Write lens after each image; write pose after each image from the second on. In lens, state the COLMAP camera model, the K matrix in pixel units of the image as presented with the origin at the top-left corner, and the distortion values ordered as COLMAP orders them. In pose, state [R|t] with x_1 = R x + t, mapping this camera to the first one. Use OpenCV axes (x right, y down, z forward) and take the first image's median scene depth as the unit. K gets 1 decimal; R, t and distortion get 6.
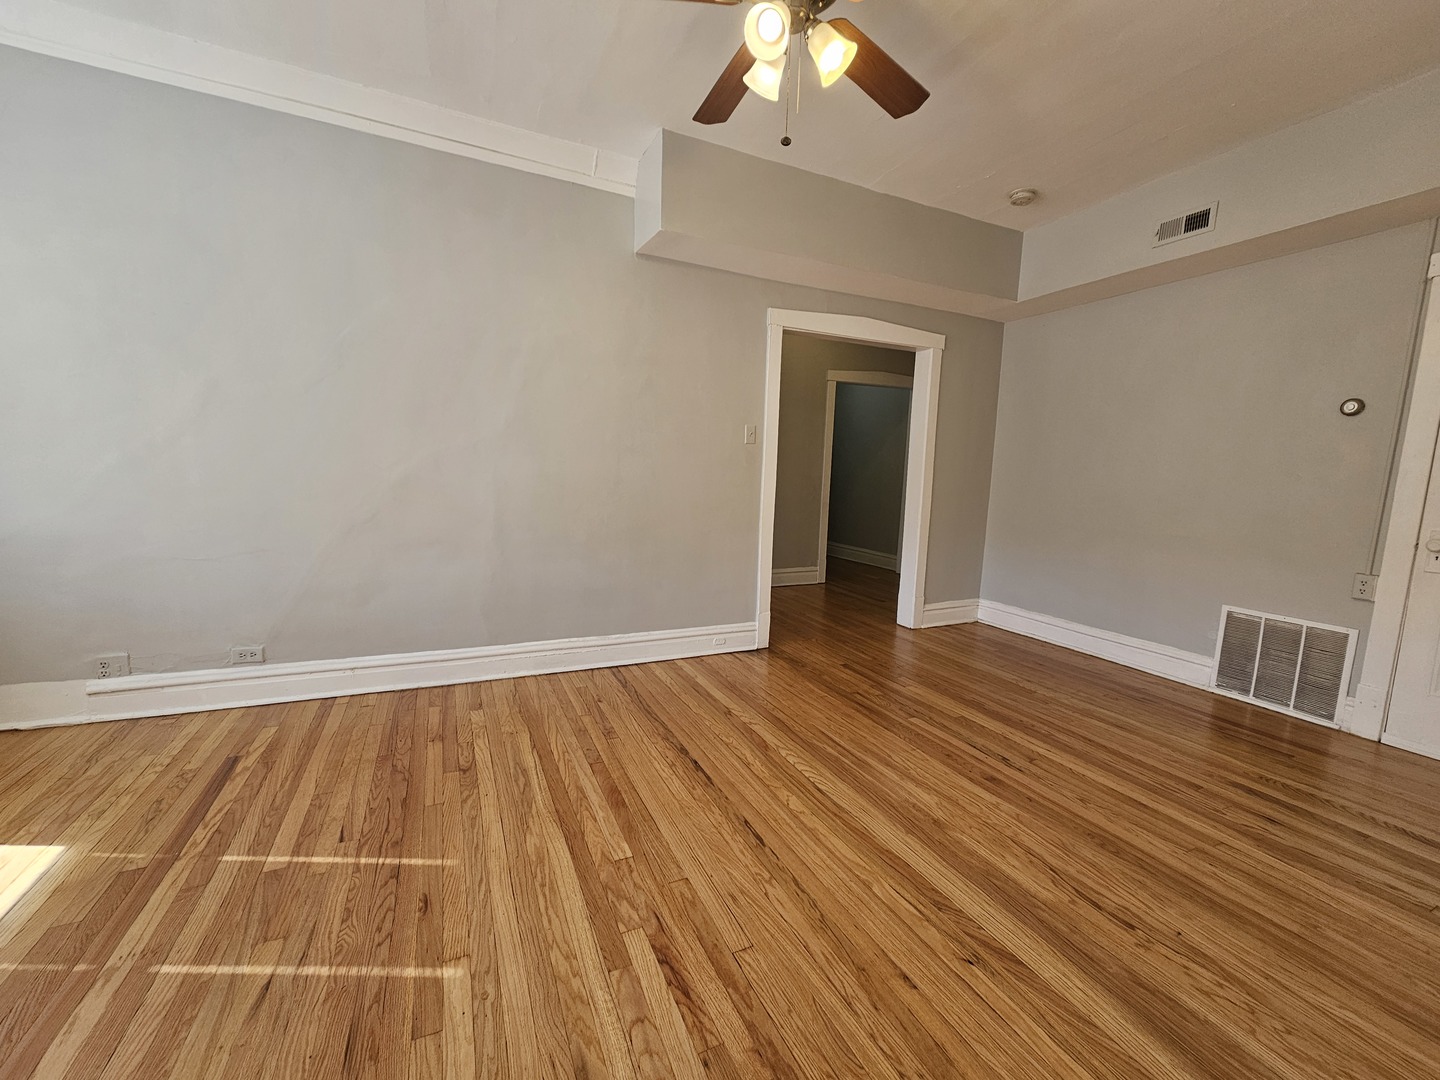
lens RADIAL K [[592.6, 0, 733.6], [0, 592.6, 547.6], [0, 0, 1]] dist [0.000389, 0.002016]
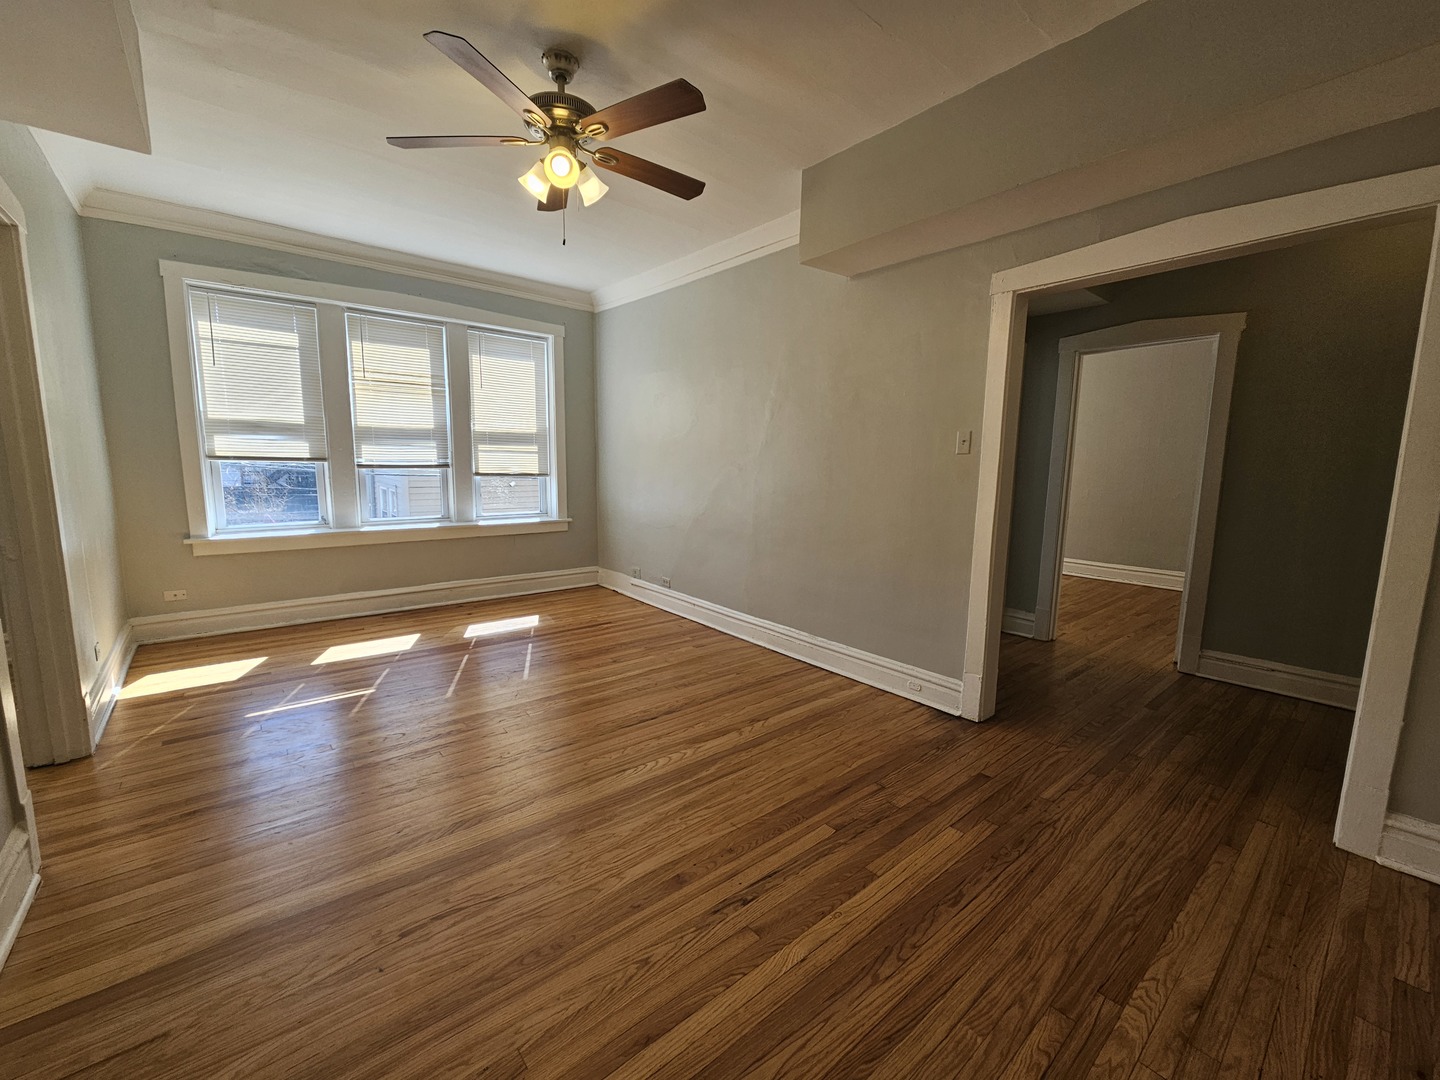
lens RADIAL K [[592.6, 0, 728.1], [0, 592.6, 545.2], [0, 0, 1]] dist [0.000389, 0.002016]
pose [[0.242520, 0.105662, -0.964375, 1.033938], [-0.136218, 0.987912, 0.073985, -0.099902], [0.960536, 0.113422, 0.253981, 0.727000]]
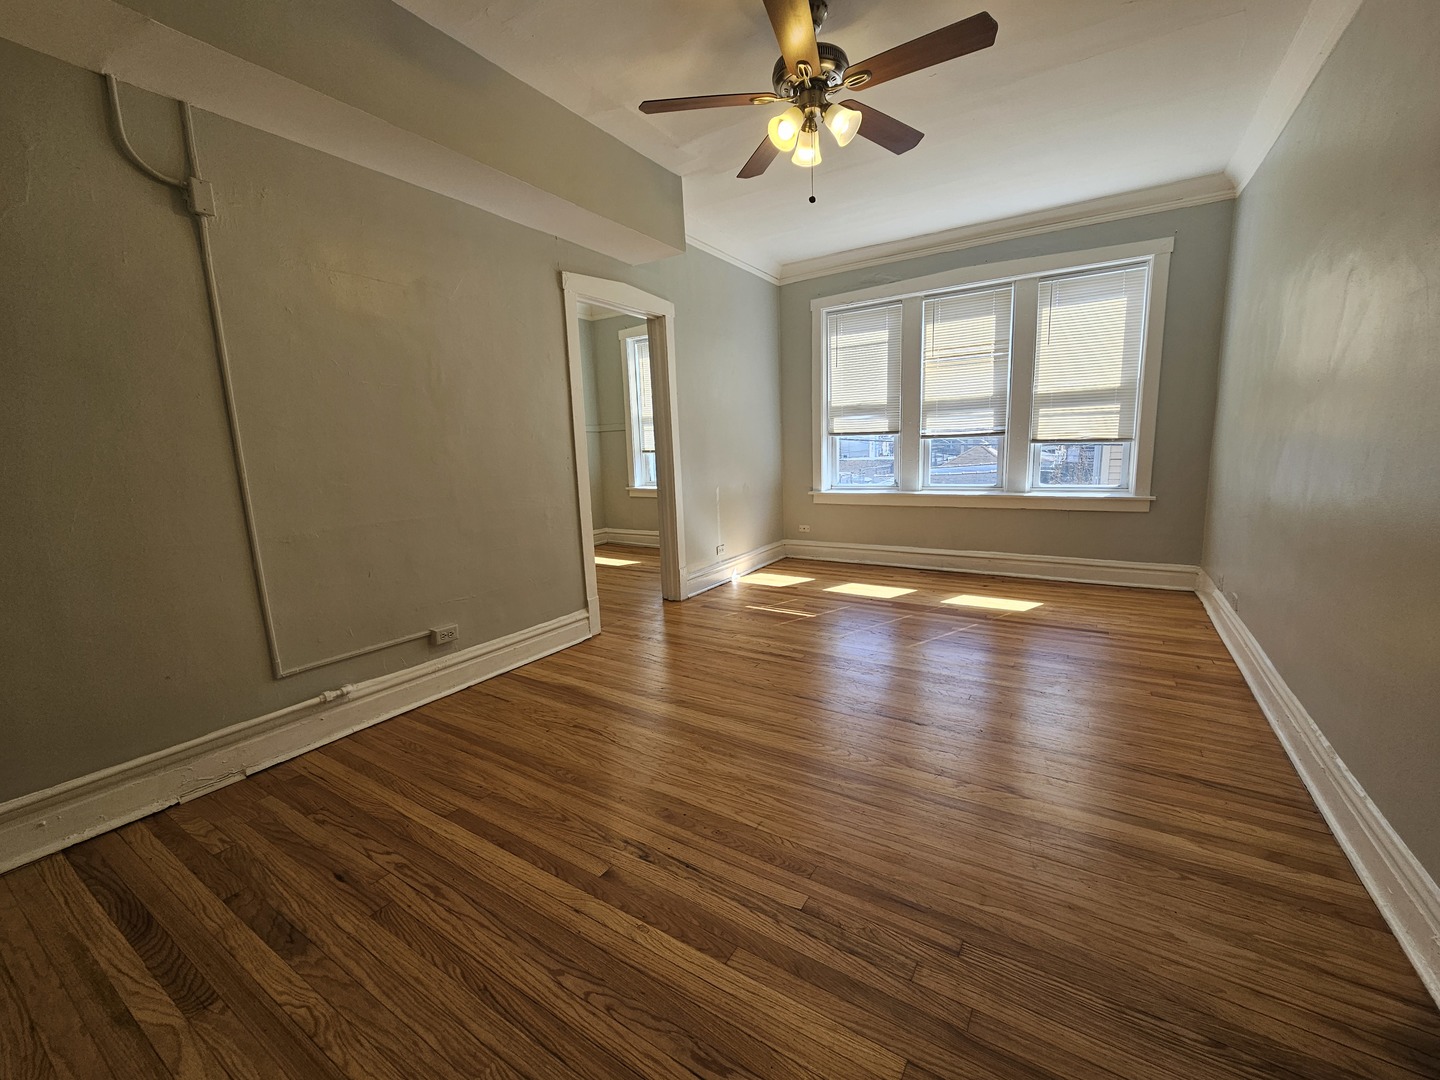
lens RADIAL K [[592.6, 0, 726.9], [0, 592.6, 546.7], [0, 0, 1]] dist [0.000389, 0.002016]
pose [[-0.852756, 0.081369, -0.515932, 0.675392], [-0.067229, 0.962474, 0.262914, -0.174664], [0.517964, 0.258887, -0.815286, 1.460535]]
